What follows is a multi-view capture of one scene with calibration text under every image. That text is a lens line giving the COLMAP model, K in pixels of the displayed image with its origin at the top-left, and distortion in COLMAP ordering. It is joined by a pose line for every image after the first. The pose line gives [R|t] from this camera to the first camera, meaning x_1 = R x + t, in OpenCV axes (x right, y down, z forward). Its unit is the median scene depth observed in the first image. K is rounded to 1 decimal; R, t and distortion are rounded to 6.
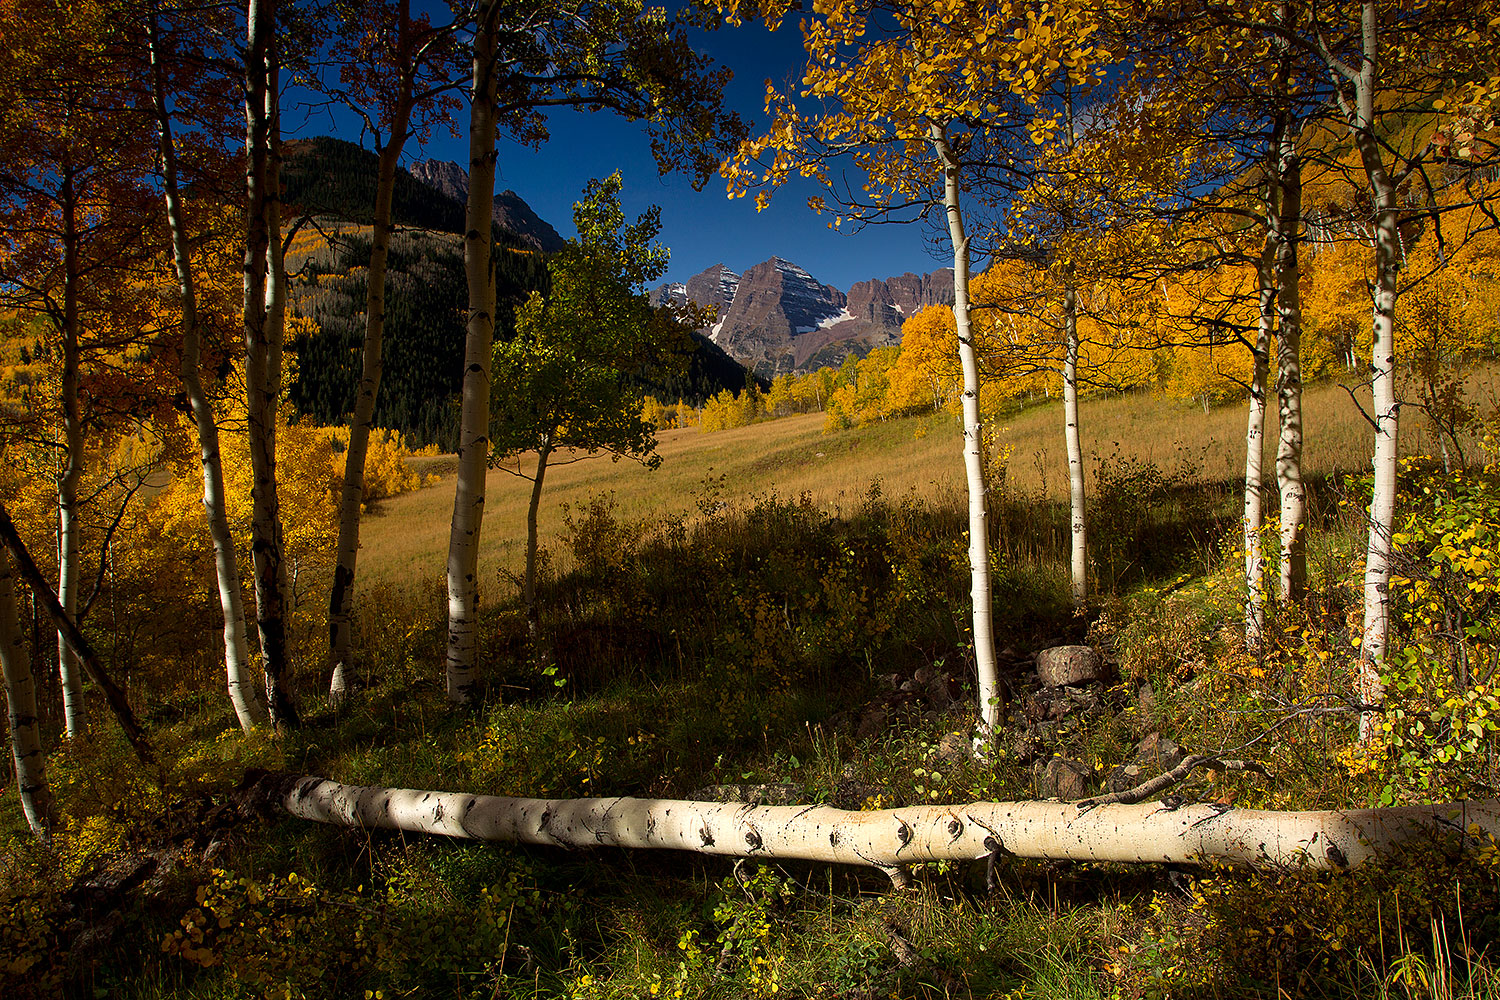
lens RADIAL K [[1419.7, 0, 761.4], [0, 1419.7, 505.1], [0, 0, 1]] dist [-0.014814, 0.025182]
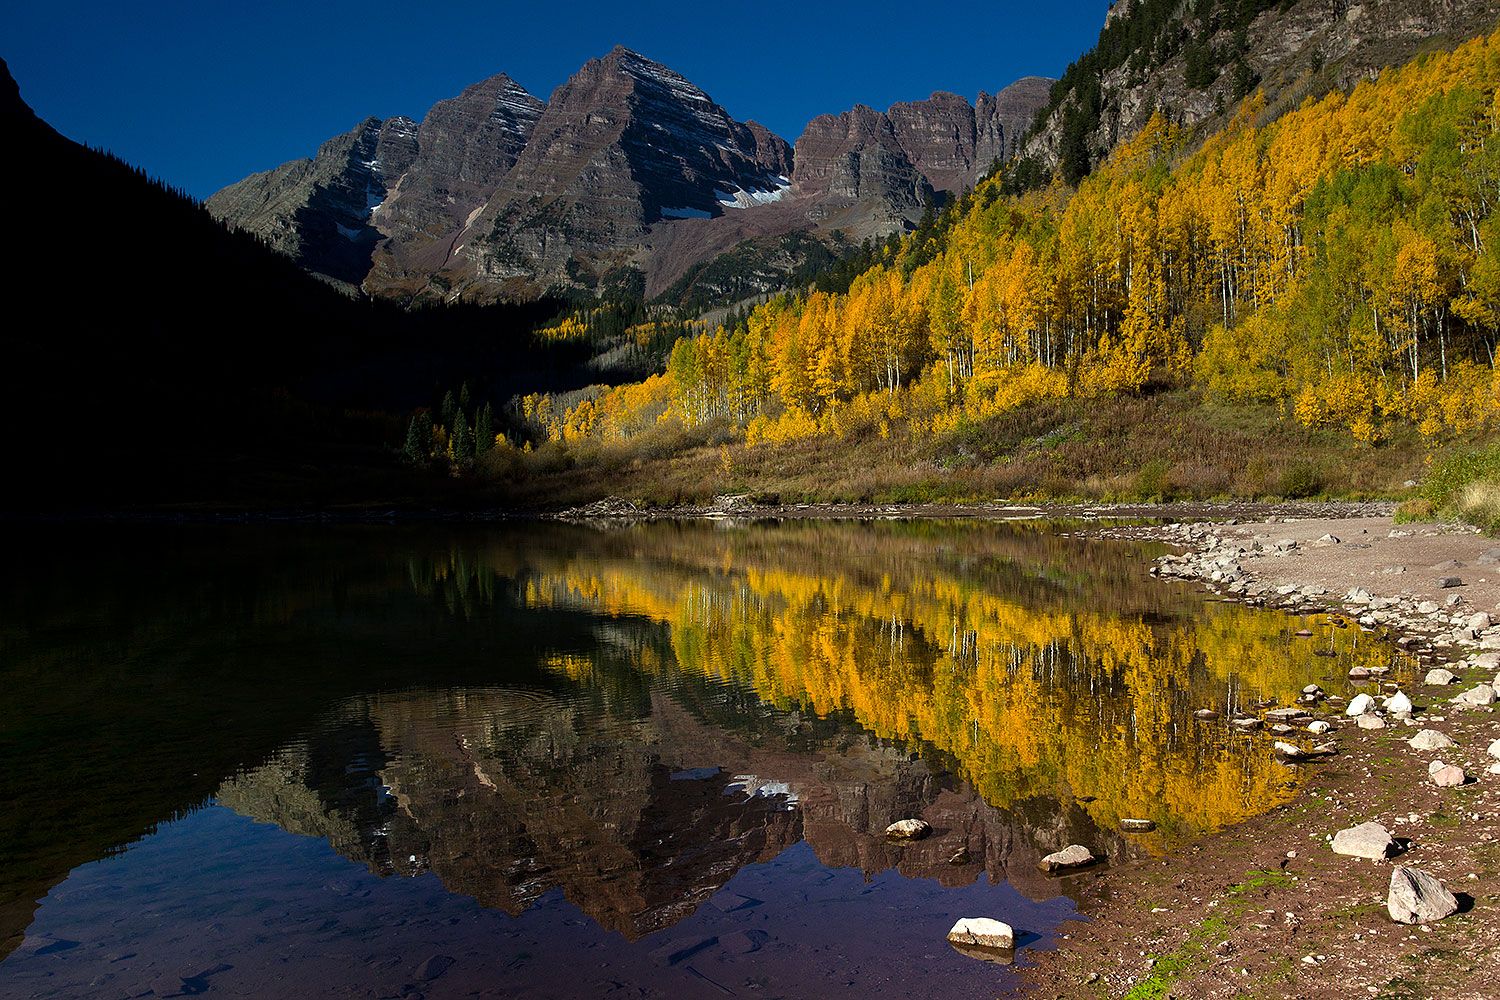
lens RADIAL K [[1400.6, 0, 754.9], [0, 1400.6, 509.7], [0, 0, 1]] dist [-0.010490, 0.000349]
pose [[0.999211, 0.013130, 0.037482, 0.036654], [-0.013607, 0.999829, 0.012504, -0.046950], [-0.037311, -0.013004, 0.999219, 0.612111]]
